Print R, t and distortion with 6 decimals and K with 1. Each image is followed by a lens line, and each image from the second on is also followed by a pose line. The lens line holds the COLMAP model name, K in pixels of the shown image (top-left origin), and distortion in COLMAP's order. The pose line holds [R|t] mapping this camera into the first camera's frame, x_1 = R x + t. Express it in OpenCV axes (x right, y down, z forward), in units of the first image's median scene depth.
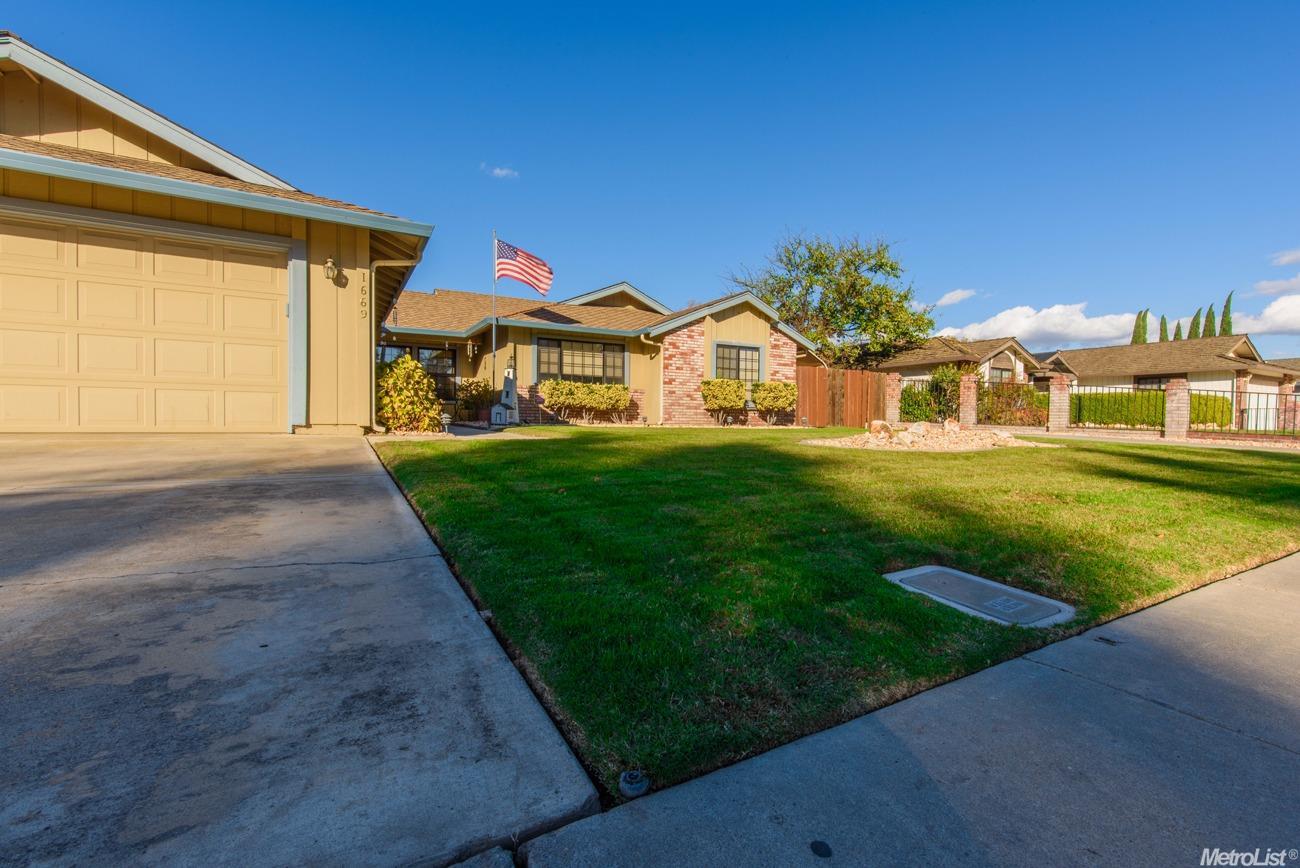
lens RADIAL K [[557.6, 0, 650.0], [0, 557.6, 434.0], [0, 0, 1]] dist [0.000561, -0.000574]
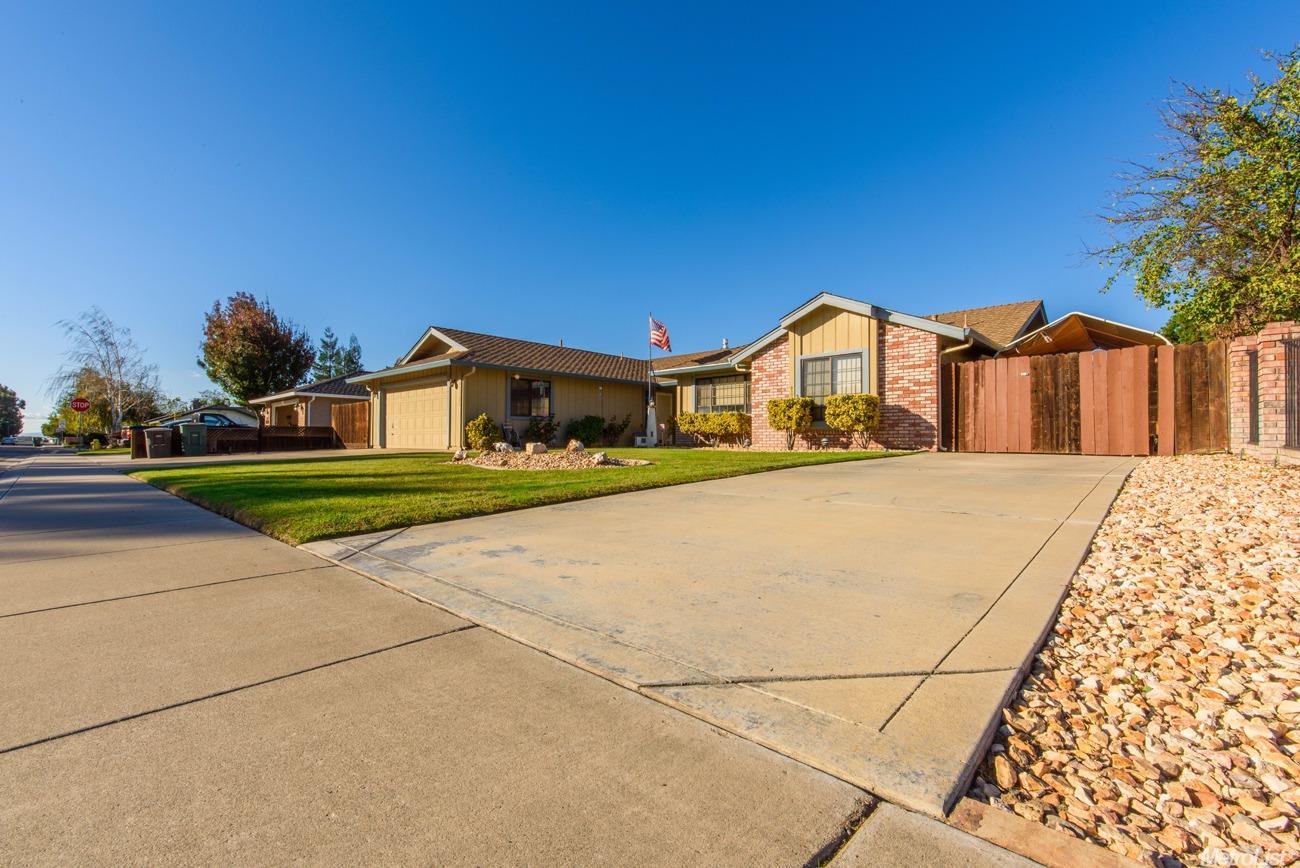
lens RADIAL K [[557.6, 0, 650.0], [0, 557.6, 434.0], [0, 0, 1]] dist [0.000561, -0.000574]
pose [[0.312017, -0.025888, -0.949724, 0.924722], [-0.022599, 0.999144, -0.034660, -0.002447], [0.949808, 0.032278, 0.311165, 0.495299]]
